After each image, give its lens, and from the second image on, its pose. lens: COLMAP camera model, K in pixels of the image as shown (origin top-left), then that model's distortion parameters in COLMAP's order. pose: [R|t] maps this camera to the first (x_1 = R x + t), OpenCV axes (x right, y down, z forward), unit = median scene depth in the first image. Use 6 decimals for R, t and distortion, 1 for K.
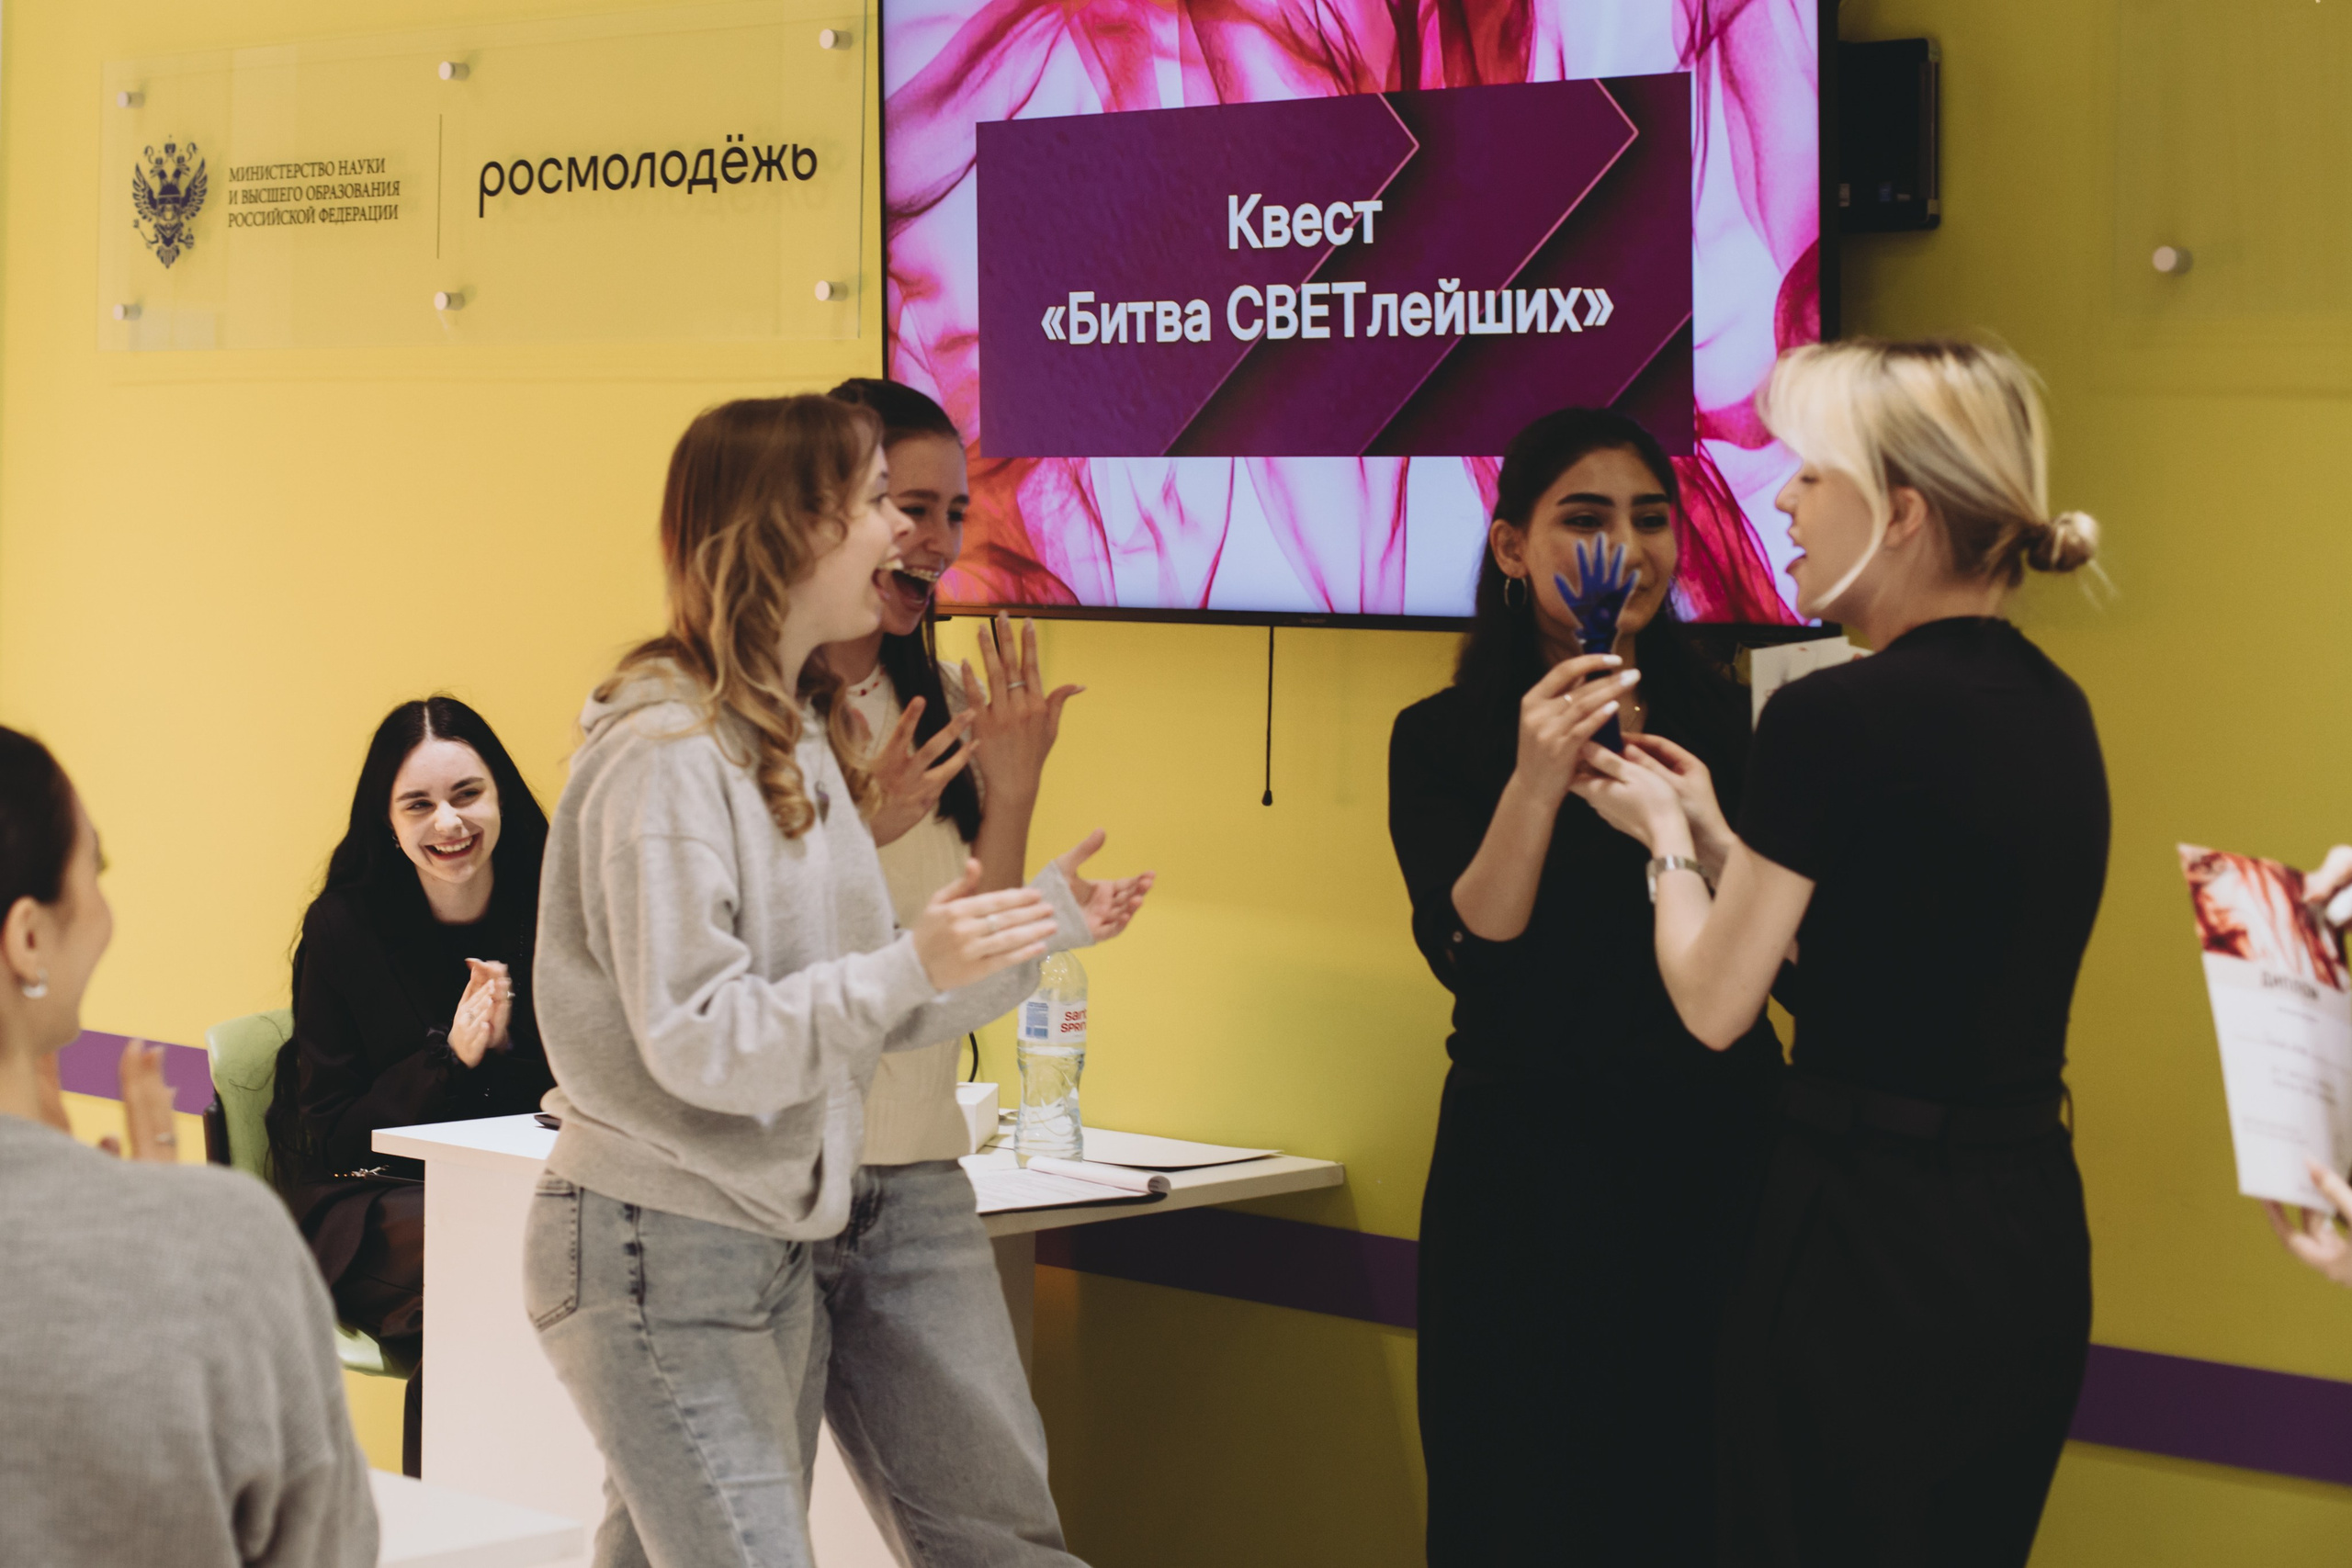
lens RADIAL K [[4445.3, 0, 896.3], [0, 4445.3, 654.7], [0, 0, 1]] dist [-0.177243, 0.424050]
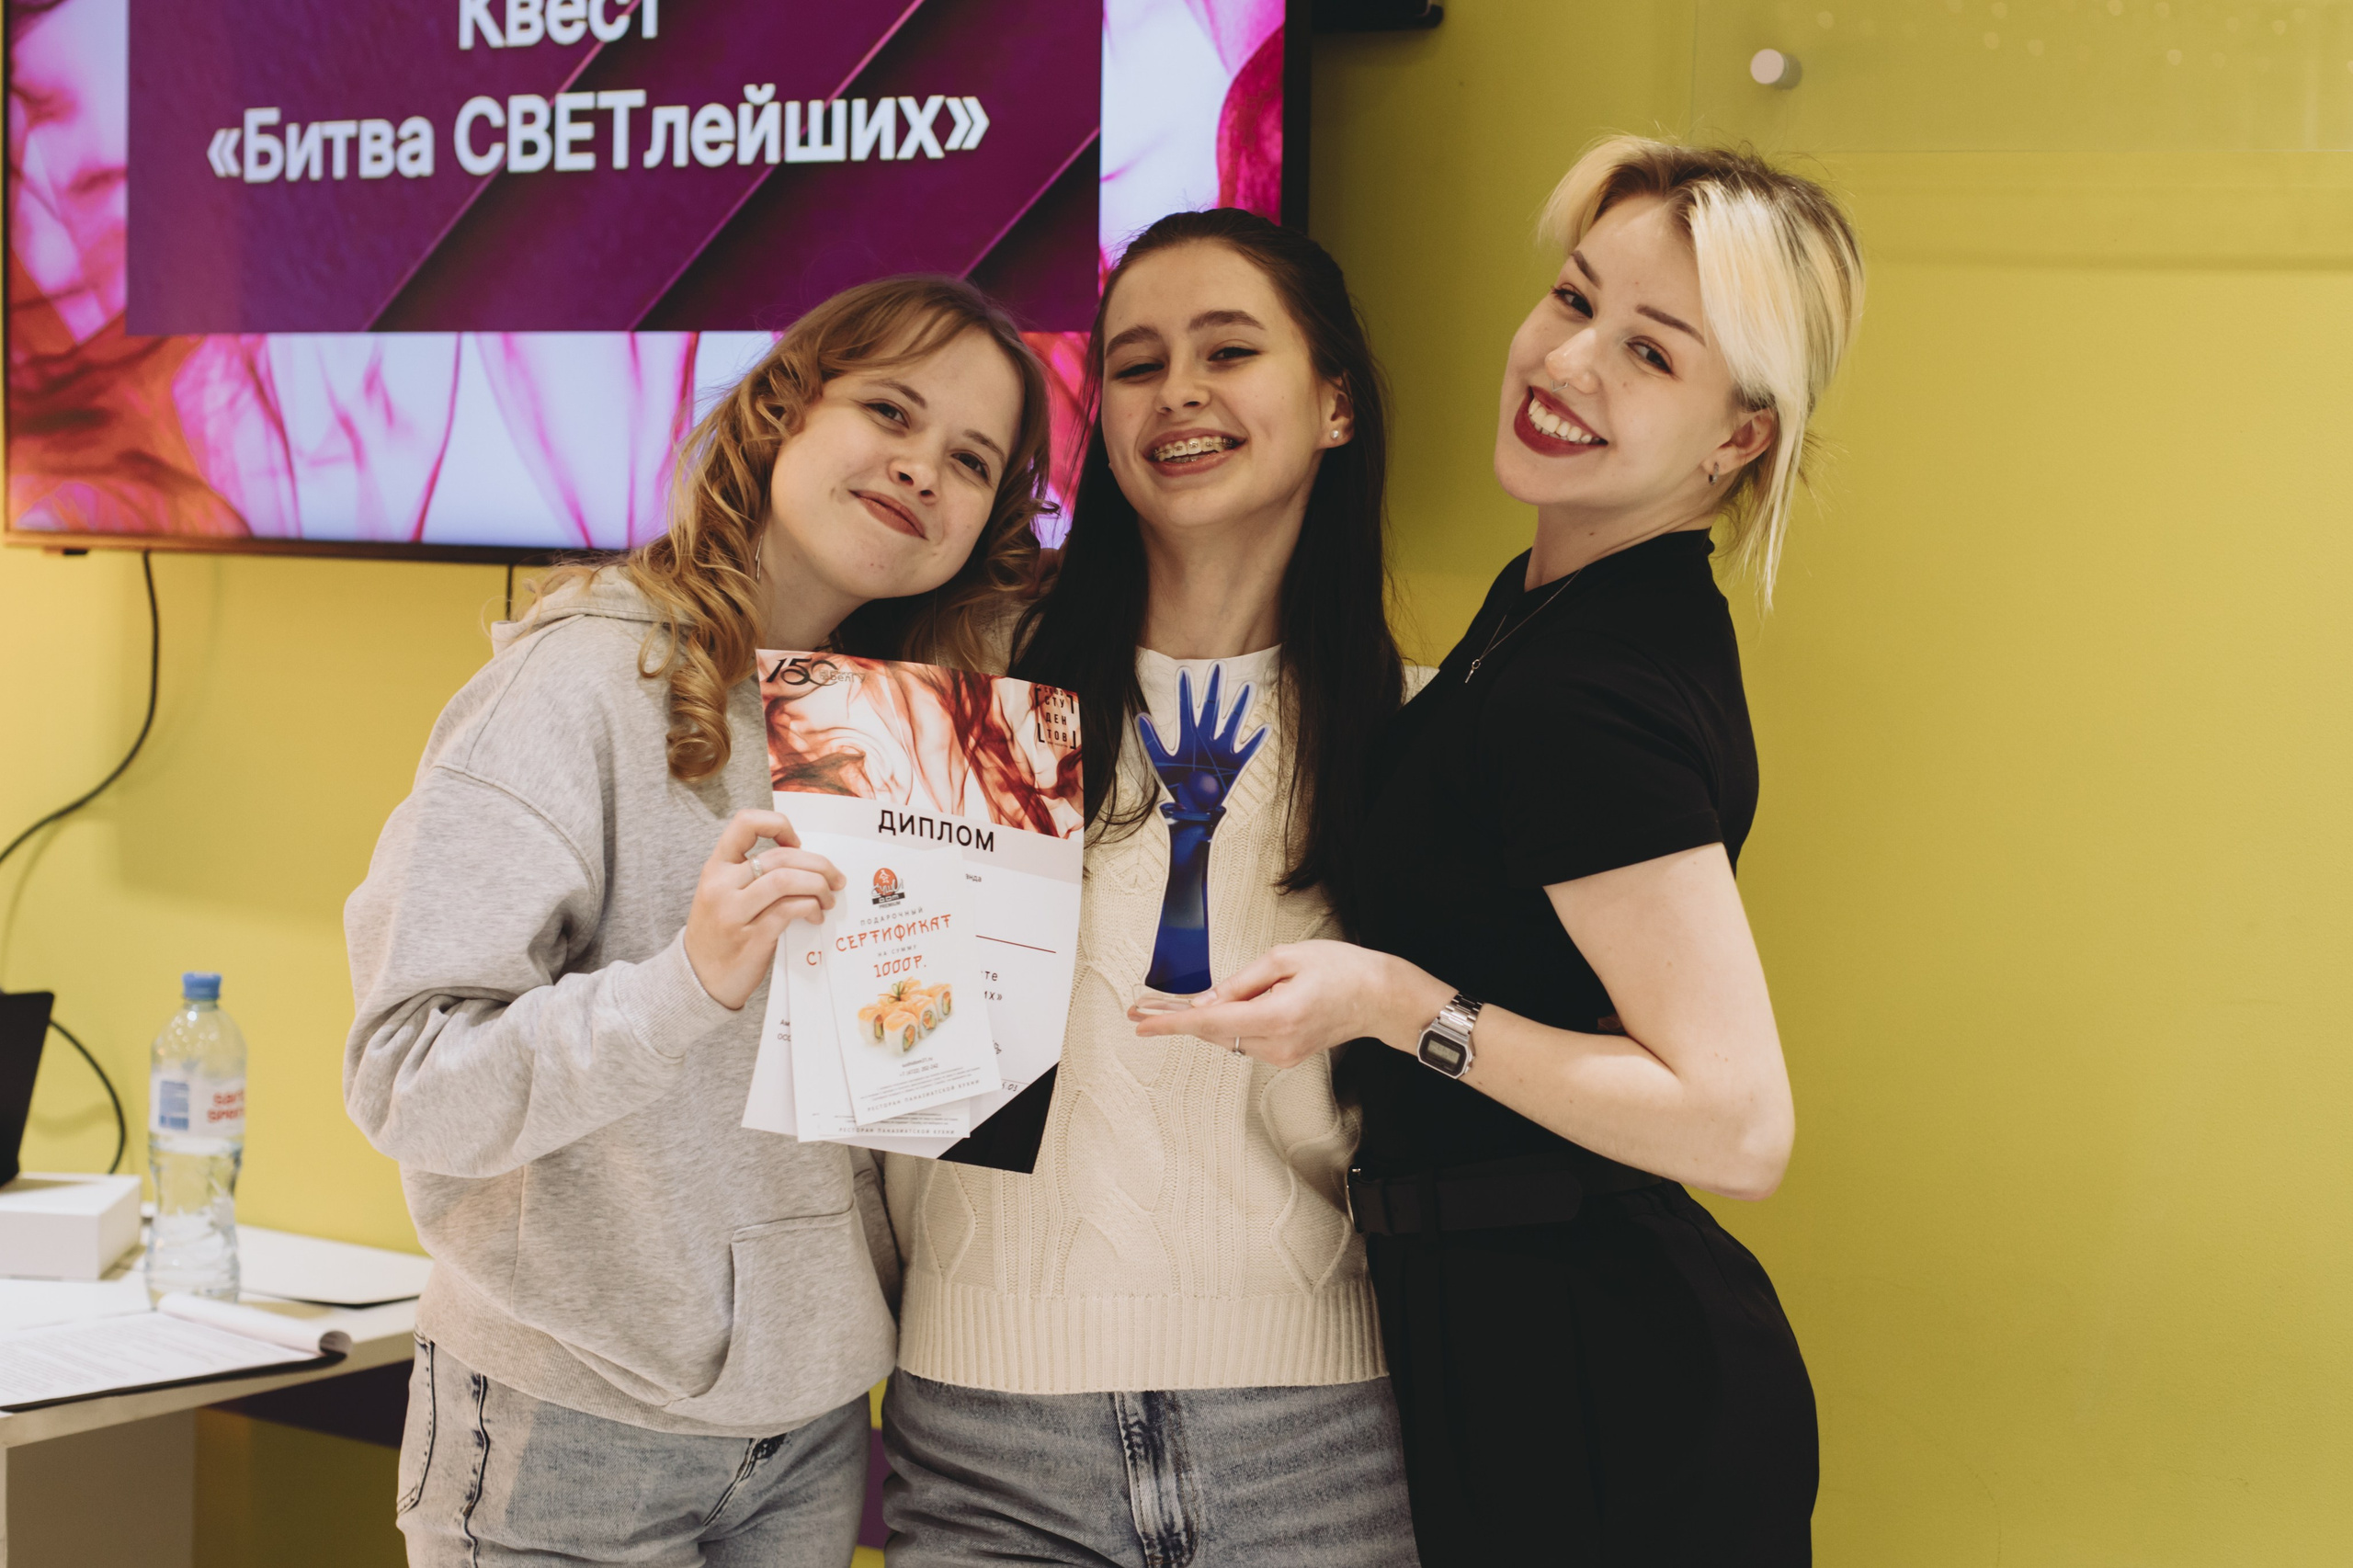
lens RADIAL K [[3872.4, 0, 1199.3], [0, 3872.4, 838.2], [0, 0, 1]] dist [-0.170713, 0.226255]
pose [[0.971673, 0.008528, 0.236174, 0.046216], [-0.019557, 0.998822, 0.044399, 0.008075], [-0.235518, -0.047760, 0.970696, 0.358317]]
